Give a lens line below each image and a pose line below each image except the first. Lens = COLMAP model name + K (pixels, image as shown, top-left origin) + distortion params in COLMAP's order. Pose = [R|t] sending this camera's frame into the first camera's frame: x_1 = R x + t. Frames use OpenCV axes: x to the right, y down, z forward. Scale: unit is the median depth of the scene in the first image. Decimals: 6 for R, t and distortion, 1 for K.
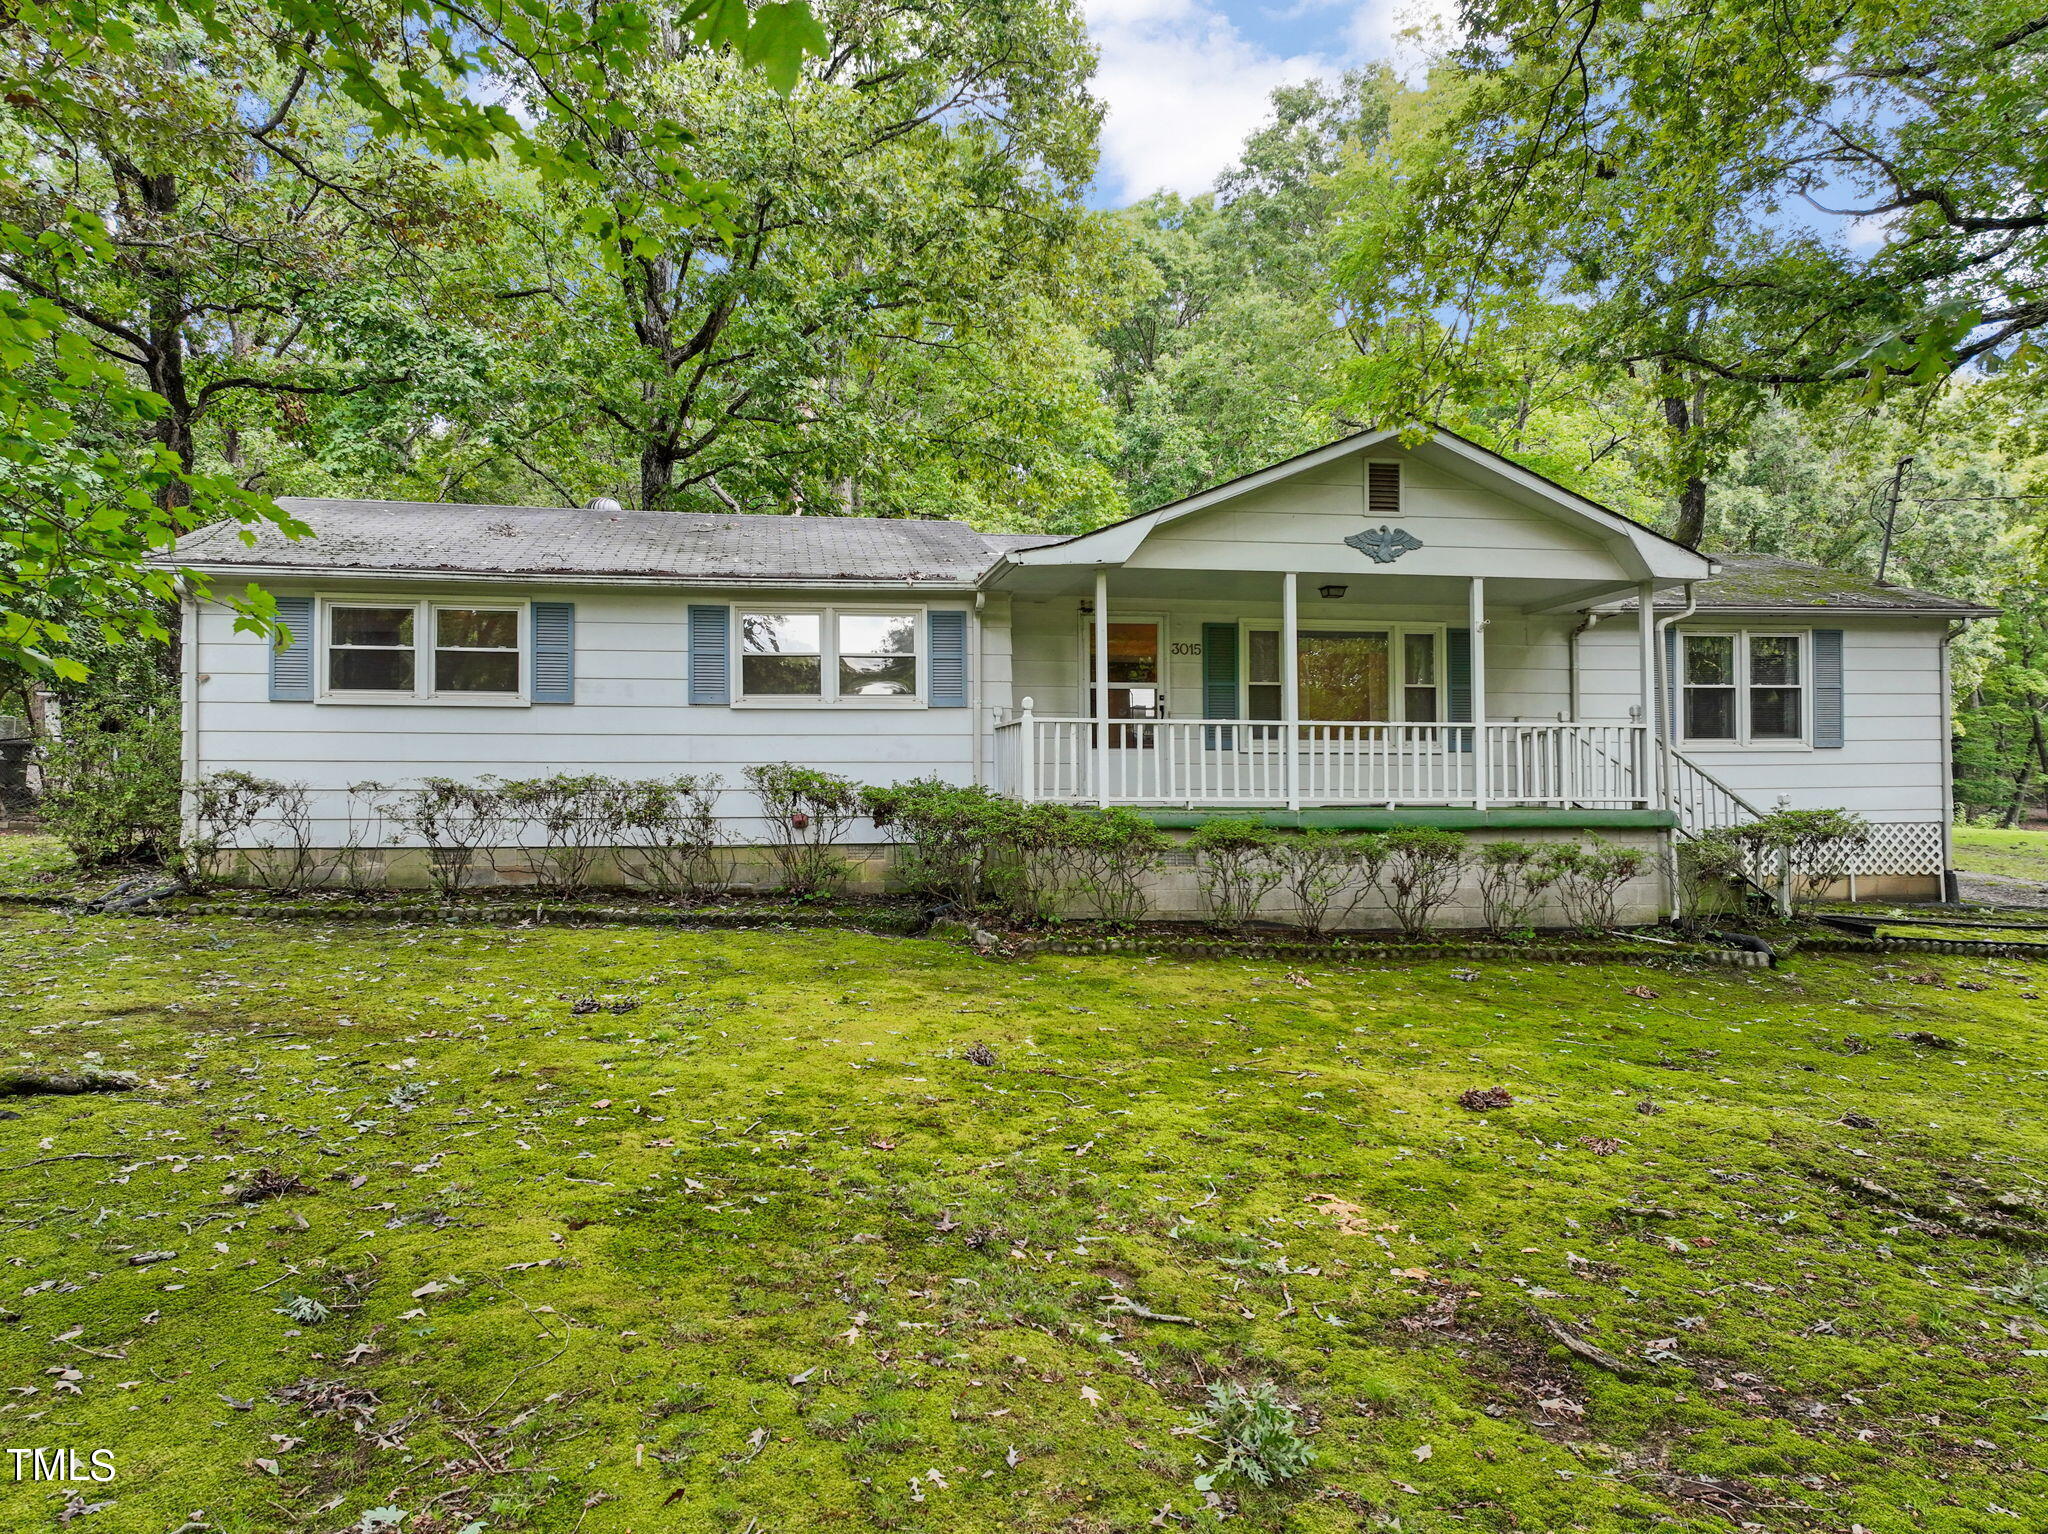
lens RADIAL K [[1443.9, 0, 1024.0], [0, 1443.9, 767.0], [0, 0, 1]] dist [-0.011335, 0.024454]
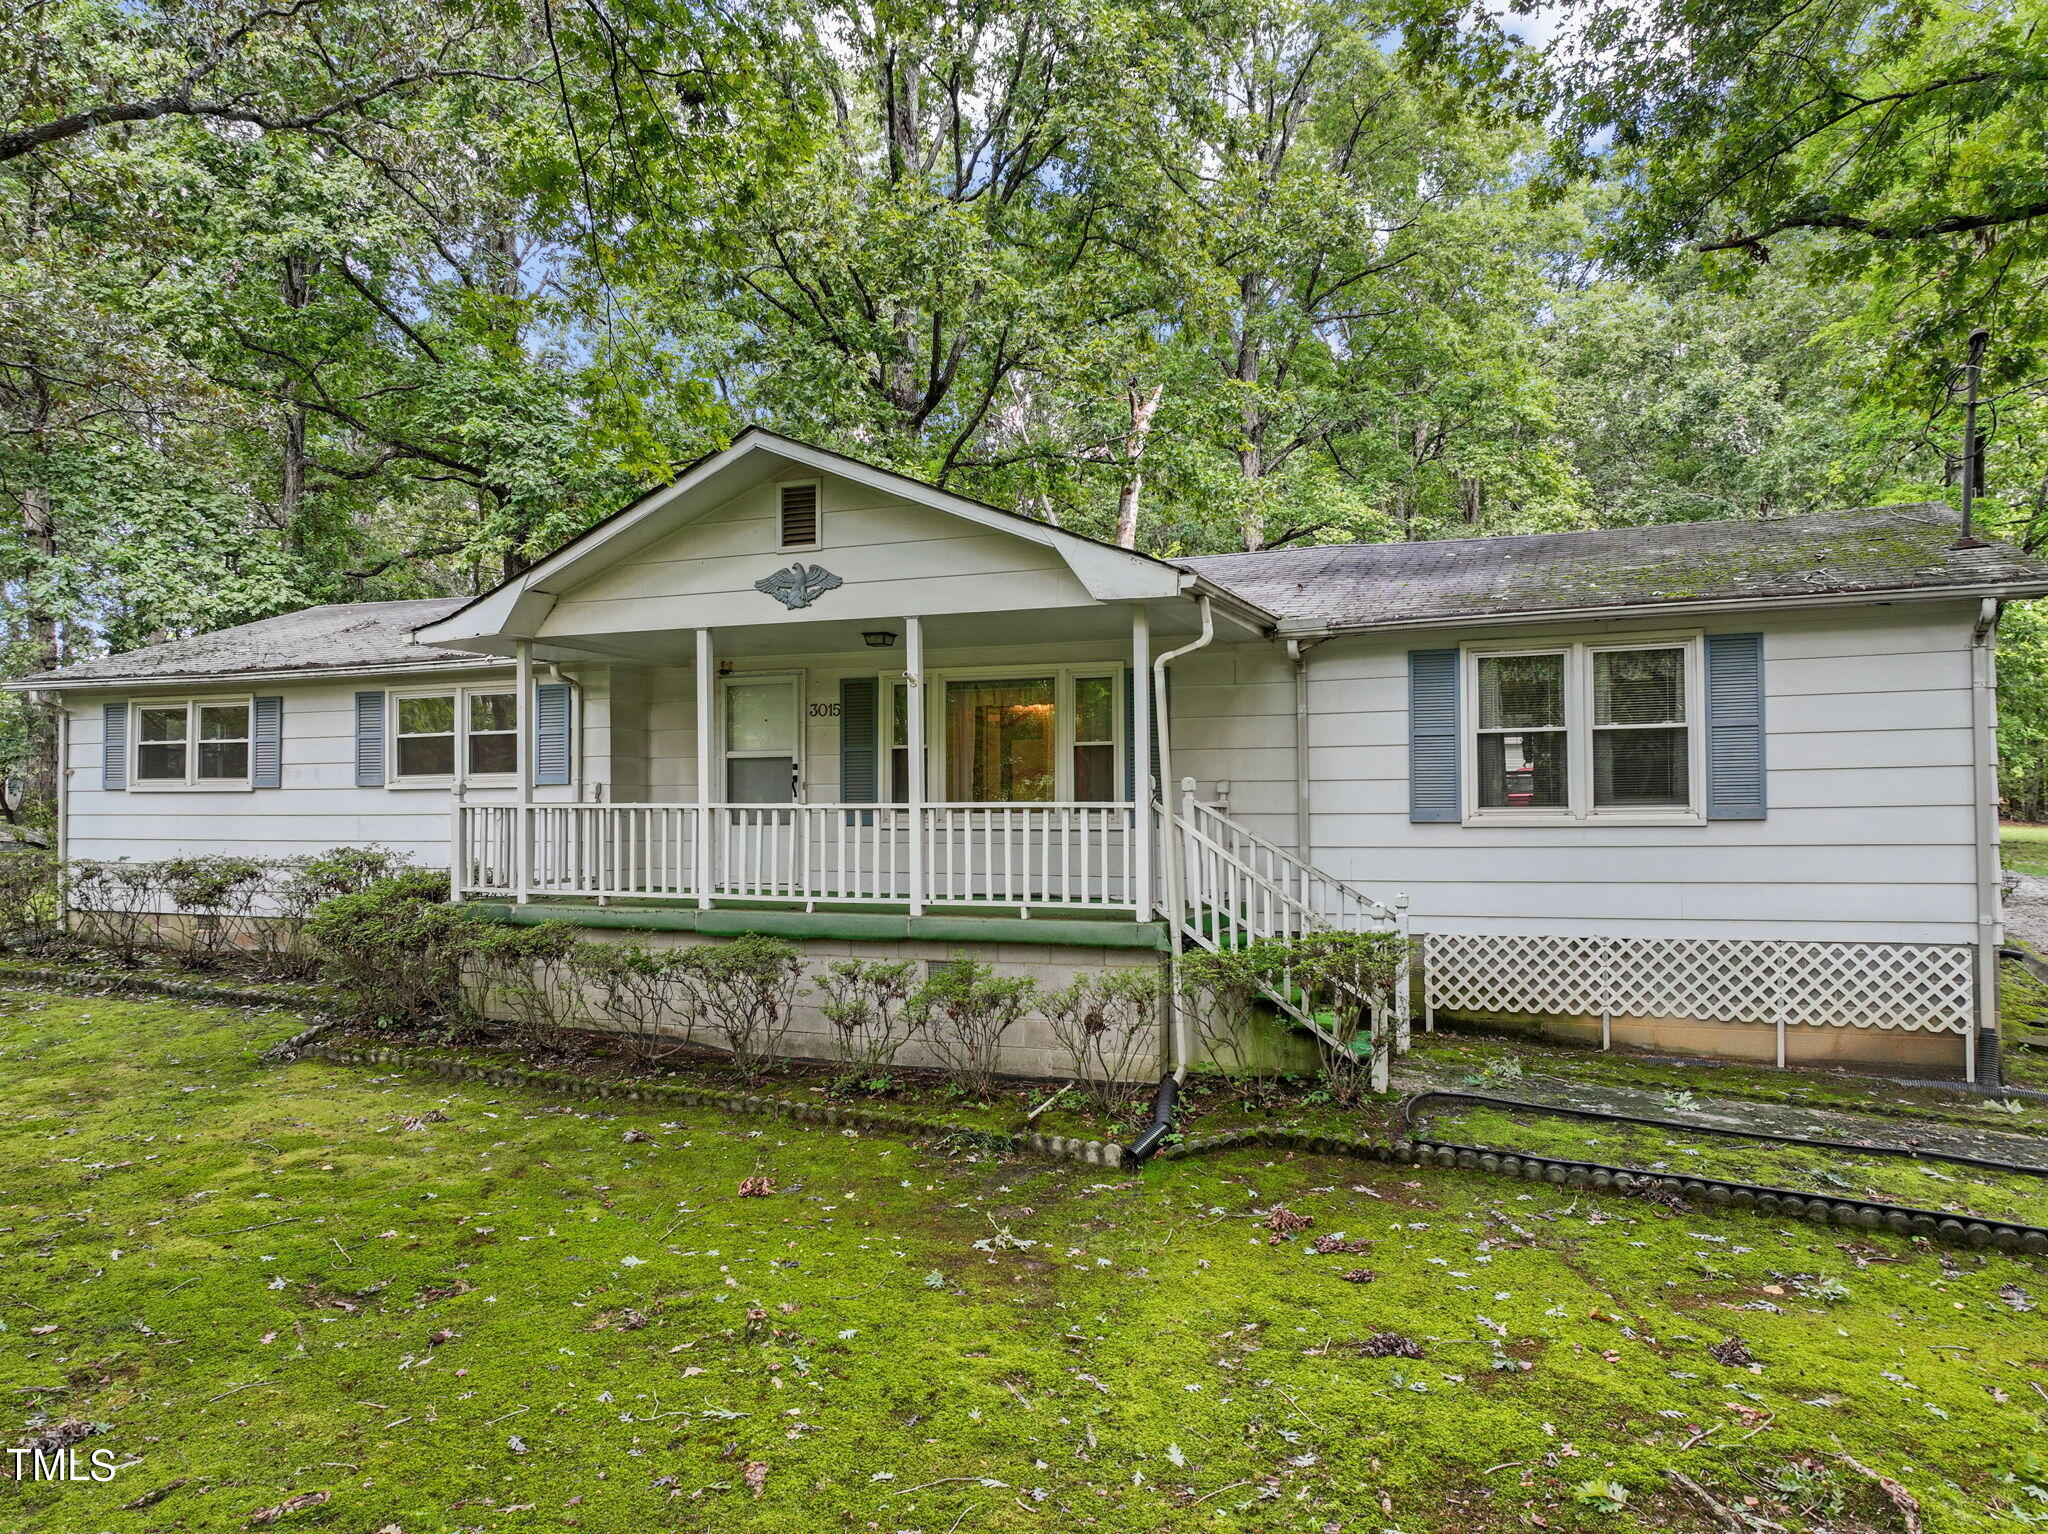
lens RADIAL K [[1491.0, 0, 1024.0], [0, 1491.0, 767.0], [0, 0, 1]] dist [-0.011955, 0.039725]
pose [[0.852132, -0.018225, -0.523009, 0.761823], [0.011220, 0.999800, -0.016558, -0.035058], [0.523207, 0.008241, 0.852166, 0.335271]]
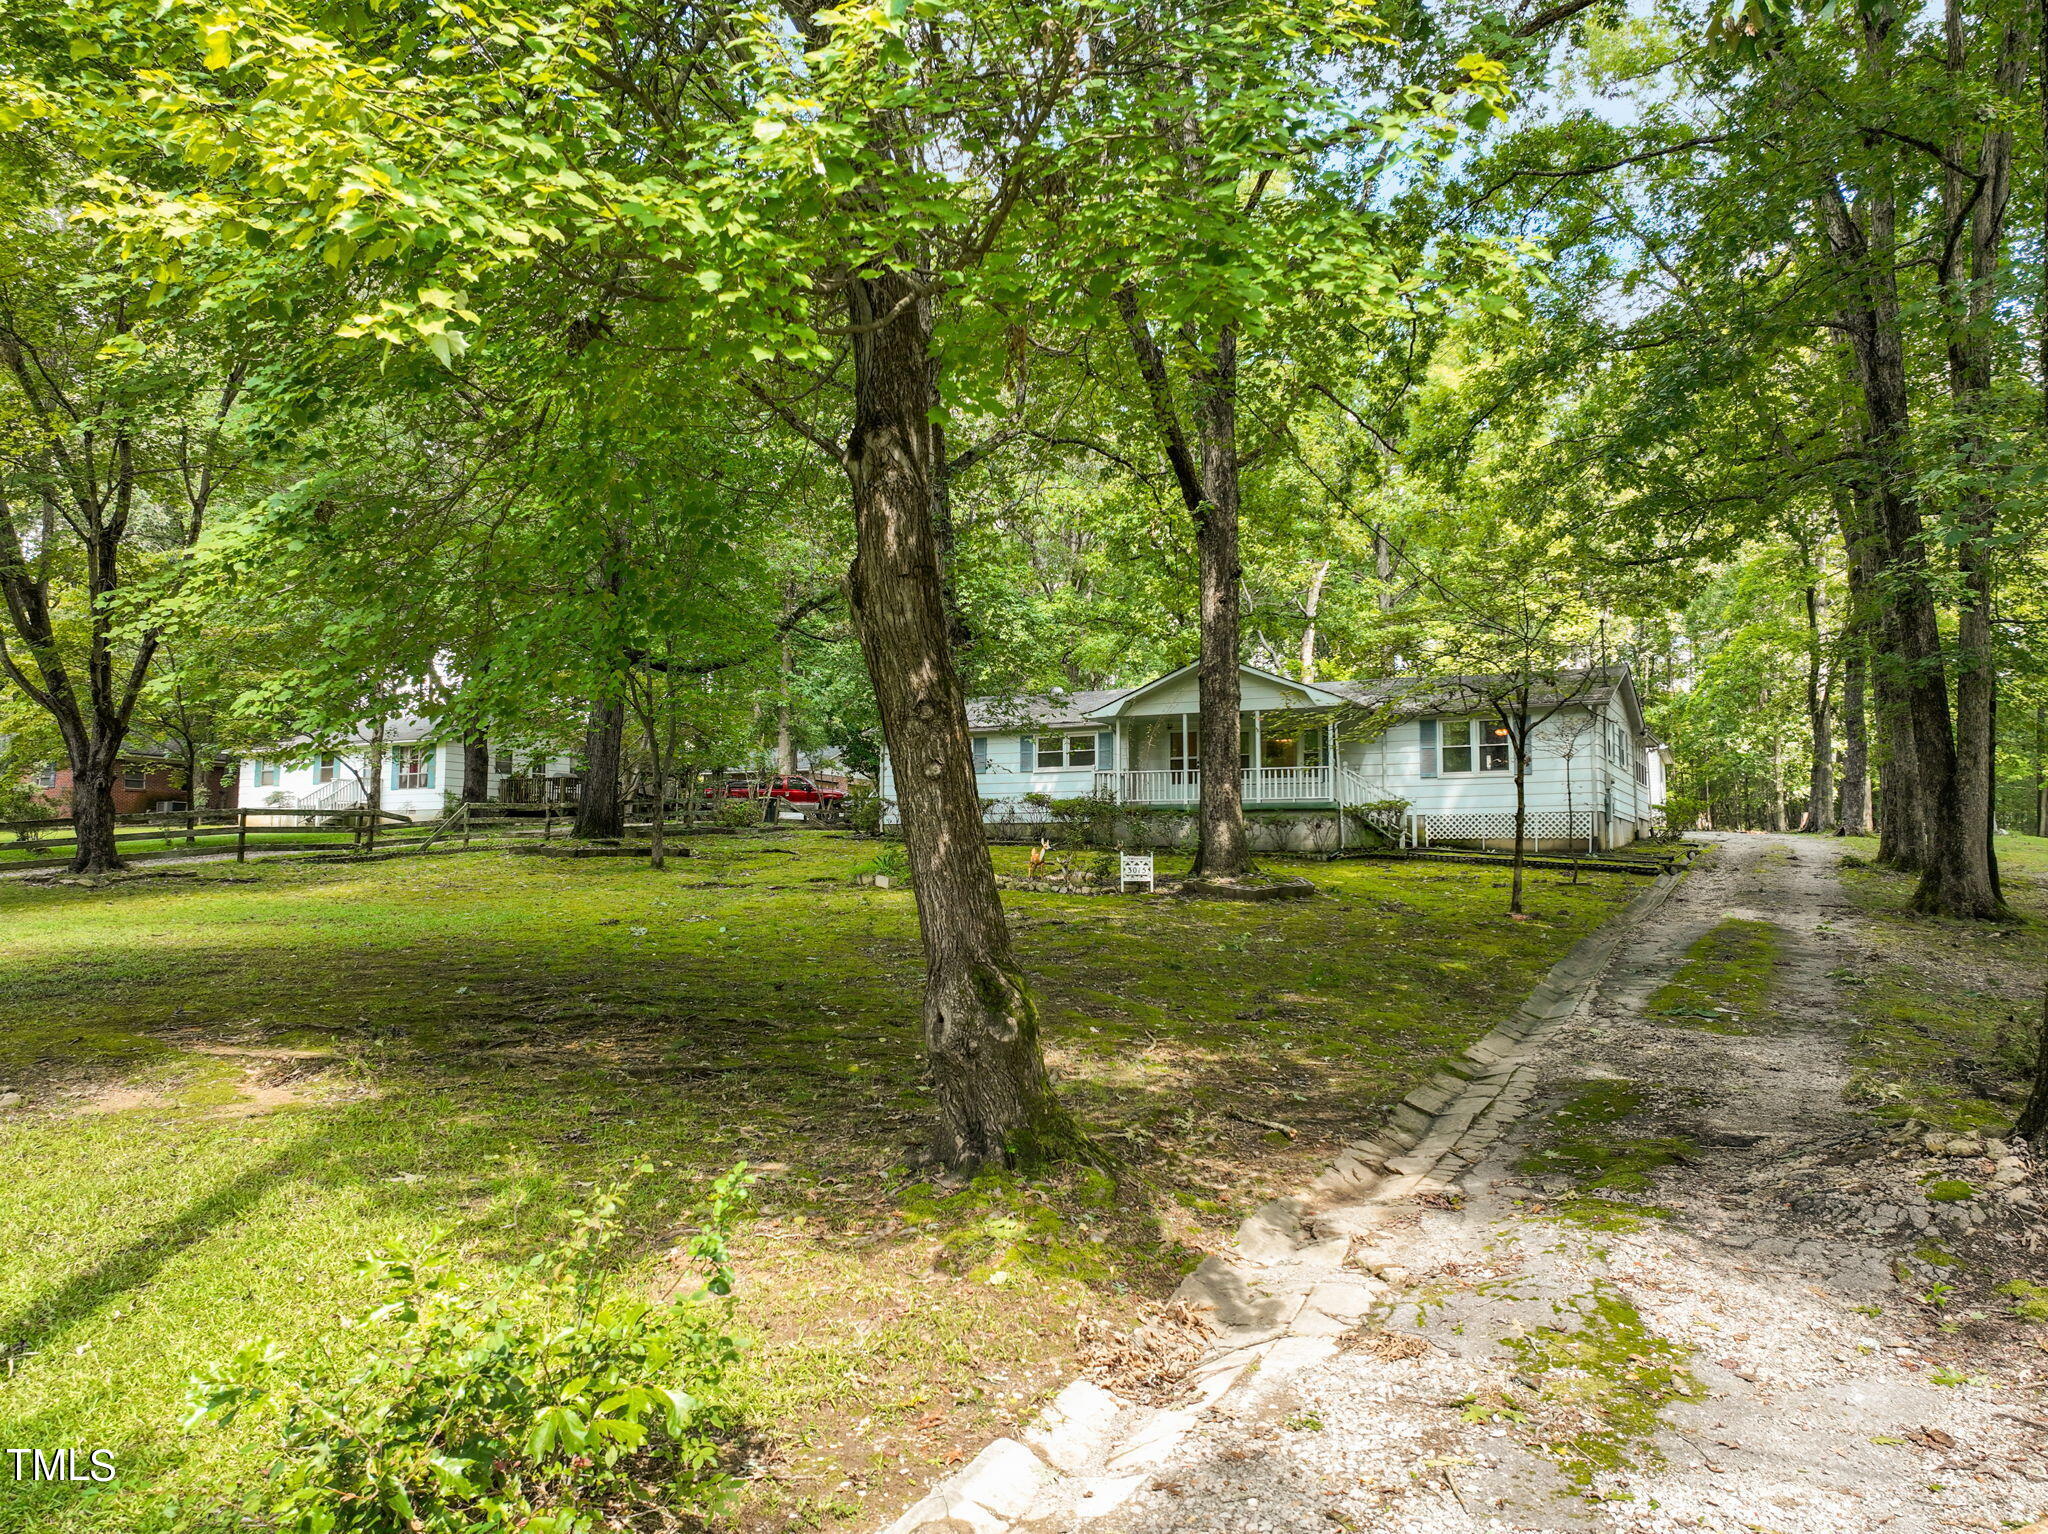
lens RADIAL K [[1491.0, 0, 1024.0], [0, 1491.0, 767.0], [0, 0, 1]] dist [-0.011955, 0.039725]
pose [[0.792717, -0.036527, -0.608495, 1.504036], [0.002011, 0.998354, -0.057309, 0.109820], [0.609587, 0.044206, 0.791486, -1.235563]]
